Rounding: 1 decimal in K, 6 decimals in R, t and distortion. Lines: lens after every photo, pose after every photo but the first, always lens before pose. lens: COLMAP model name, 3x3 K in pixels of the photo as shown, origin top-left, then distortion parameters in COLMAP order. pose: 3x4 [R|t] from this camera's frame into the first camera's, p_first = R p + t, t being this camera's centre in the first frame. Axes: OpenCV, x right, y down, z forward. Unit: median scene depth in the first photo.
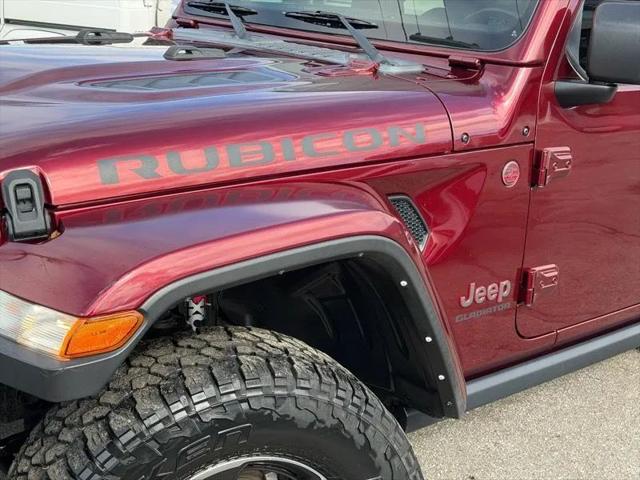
lens RADIAL K [[892.1, 0, 321.8], [0, 892.1, 234.7], [0, 0, 1]] dist [0.124157, 0.000000]
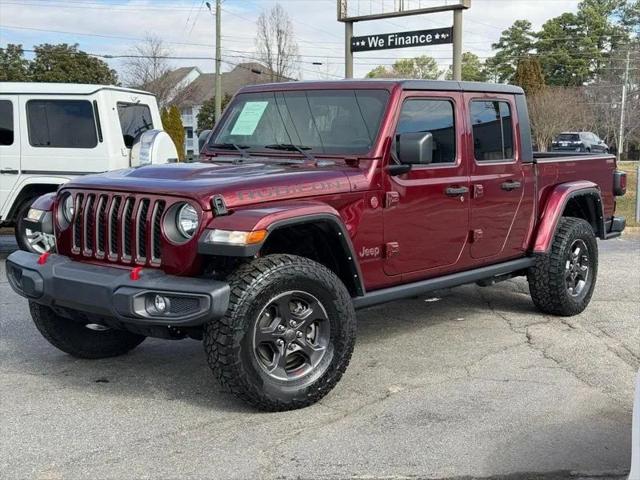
lens RADIAL K [[892.1, 0, 320.3], [0, 892.1, 243.6], [0, 0, 1]] dist [0.124157, 0.000000]
pose [[0.987913, -0.072773, 0.136863, -0.278462], [0.092106, 0.985759, -0.140694, 0.374352], [-0.124675, 0.151600, 0.980548, -1.360573]]
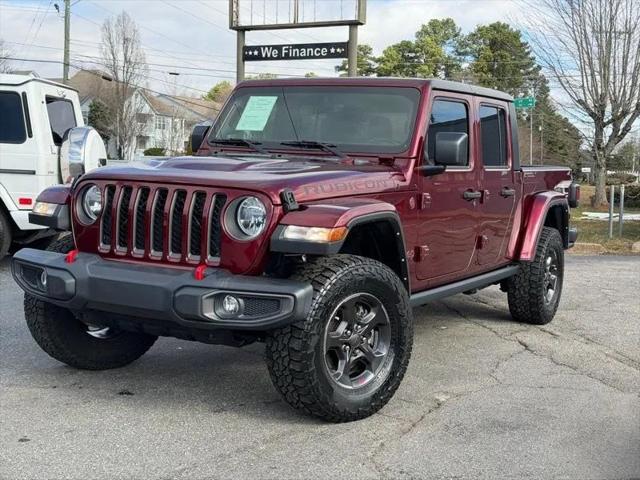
lens RADIAL K [[892.1, 0, 322.3], [0, 892.1, 244.1], [0, 0, 1]] dist [0.124157, 0.000000]
pose [[0.947068, -0.055847, 0.316139, -0.762251], [0.104722, 0.984629, -0.139781, 0.342906], [-0.303474, 0.165489, 0.938359, -1.118293]]
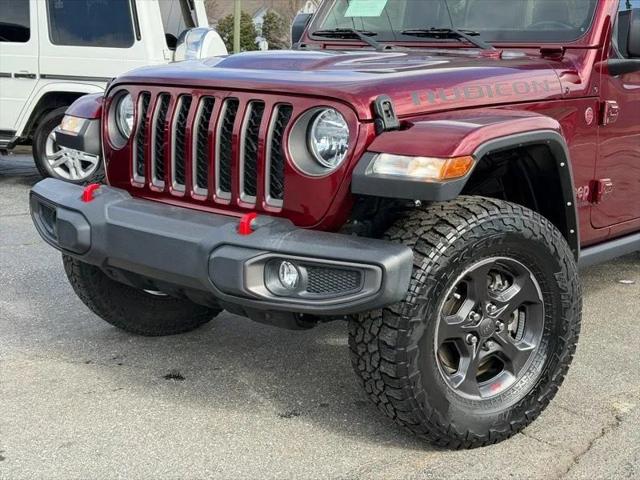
lens RADIAL K [[892.1, 0, 319.0], [0, 892.1, 245.8], [0, 0, 1]] dist [0.124157, 0.000000]
pose [[0.990942, -0.060387, 0.119944, -0.470177], [0.067807, 0.995966, -0.058771, 0.224105], [-0.115911, 0.066372, 0.991040, -0.522069]]
